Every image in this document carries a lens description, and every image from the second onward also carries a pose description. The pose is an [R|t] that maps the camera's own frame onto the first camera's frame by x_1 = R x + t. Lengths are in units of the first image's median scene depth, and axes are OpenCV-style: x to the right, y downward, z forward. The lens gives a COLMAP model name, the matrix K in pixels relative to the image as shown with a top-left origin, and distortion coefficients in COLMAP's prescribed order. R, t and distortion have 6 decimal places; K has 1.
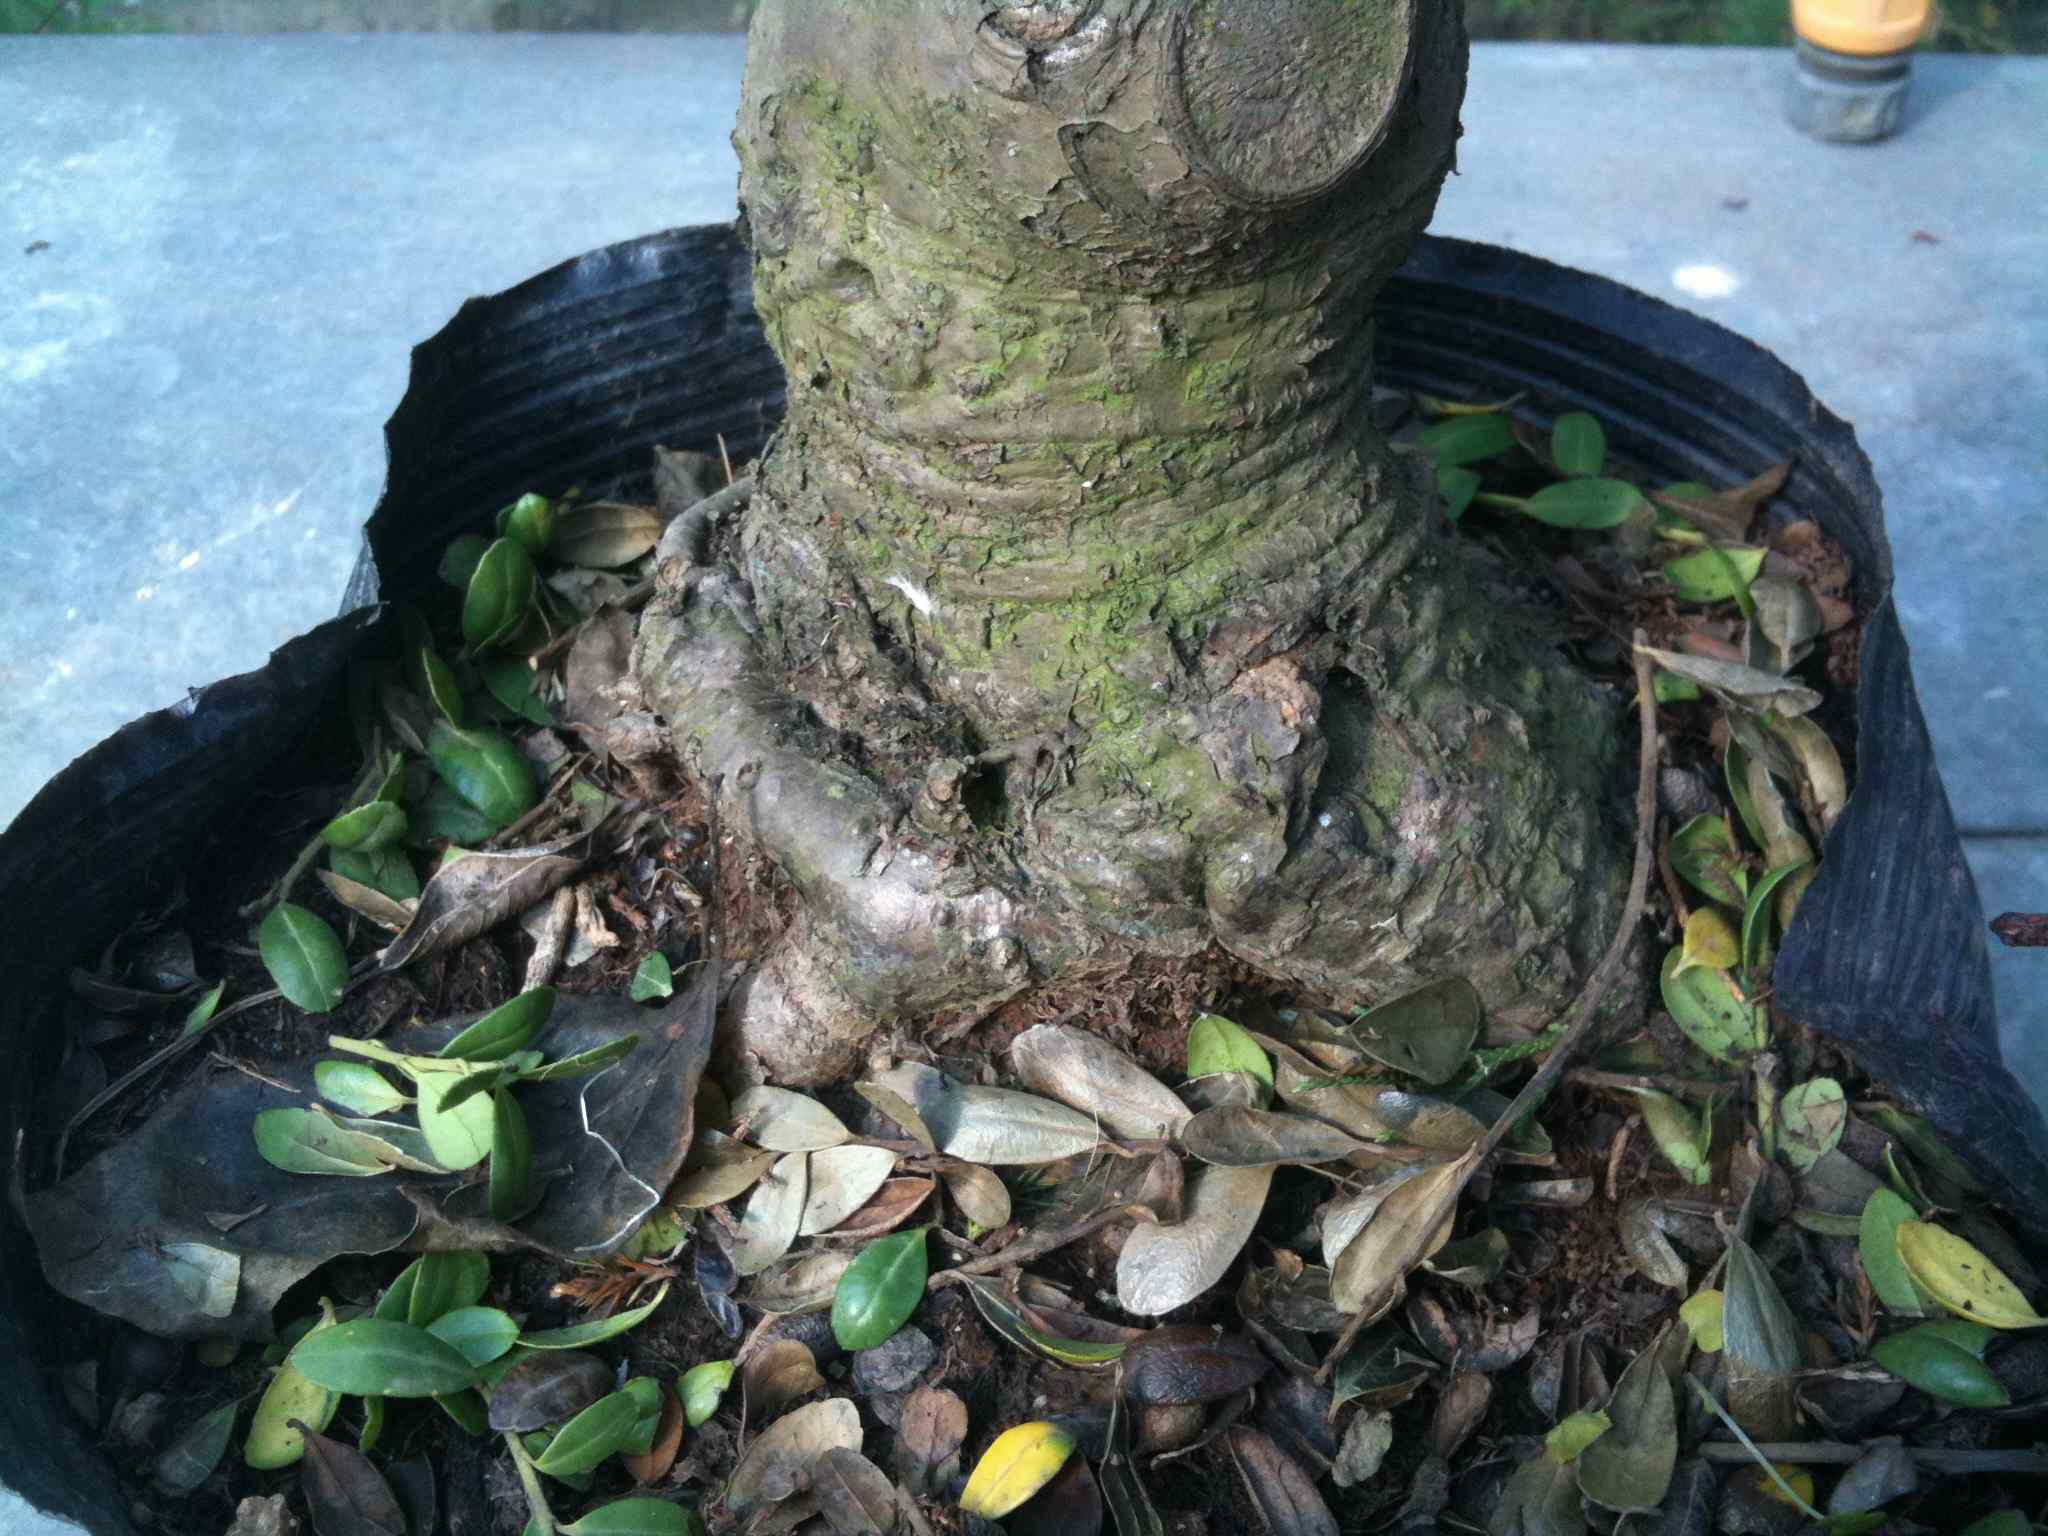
lens RADIAL K [[2189.7, 0, 977.9], [0, 2189.7, 789.3], [0, 0, 1]] dist [0.031762, 0.000000]
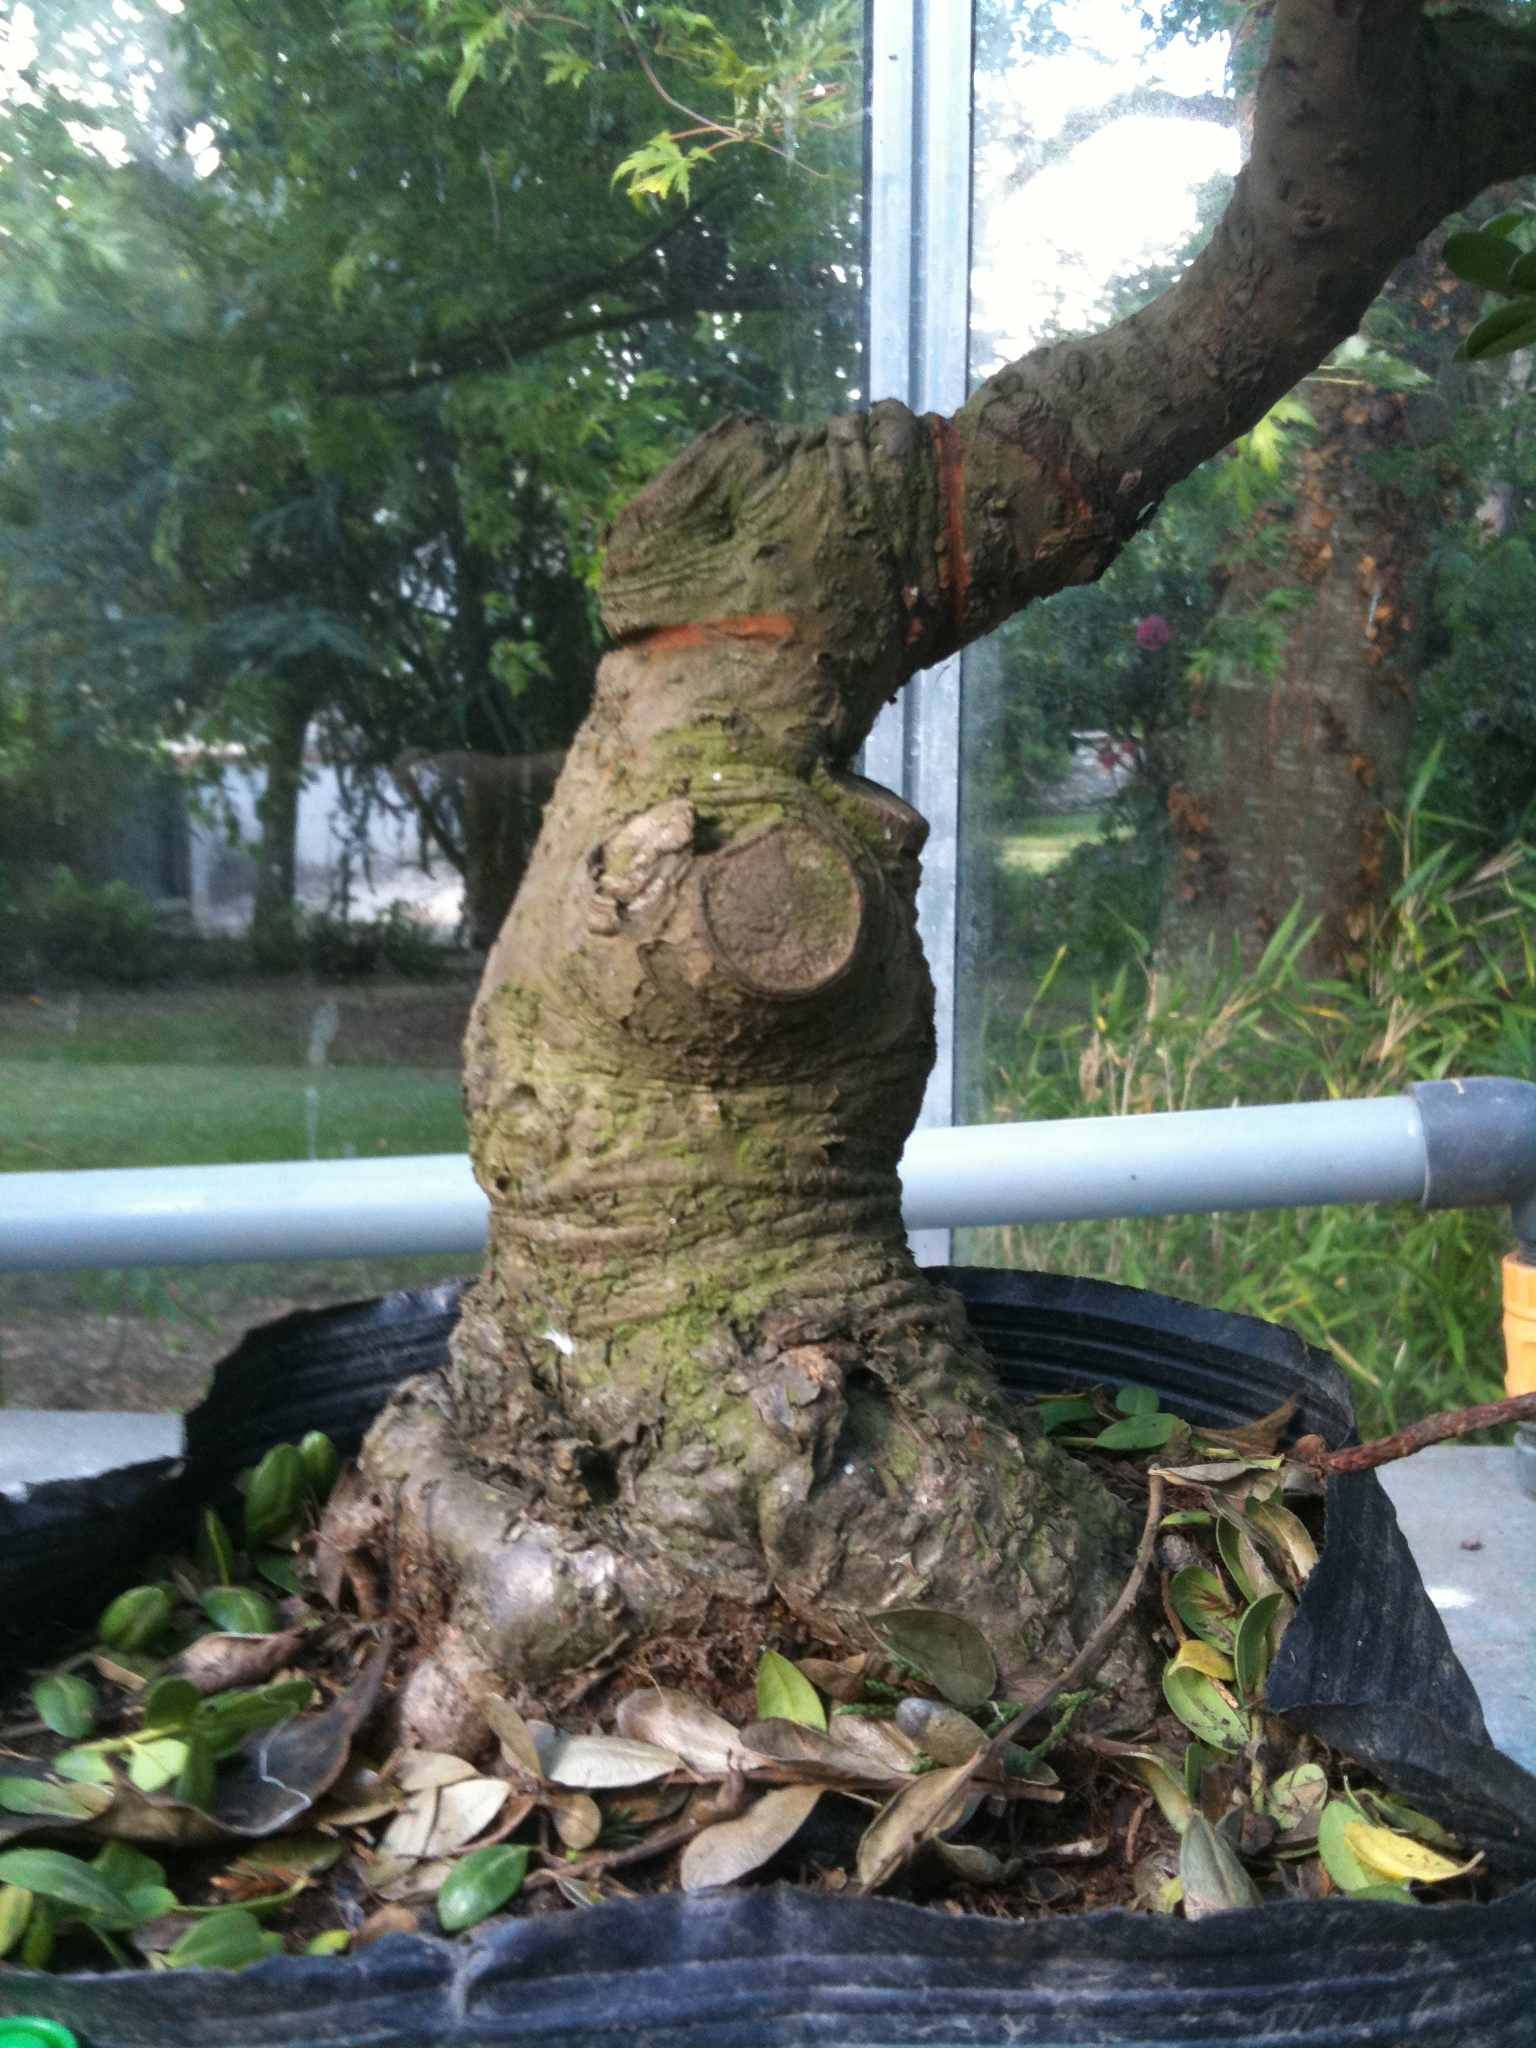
lens RADIAL K [[2189.7, 0, 728.9], [0, 2189.7, 1009.9], [0, 0, 1]] dist [0.031762, 0.000000]
pose [[0.996701, -0.006685, -0.080888, 0.185453], [-0.042511, 0.805968, -0.590430, 0.542304], [0.069140, 0.591921, 0.803025, -0.210296]]
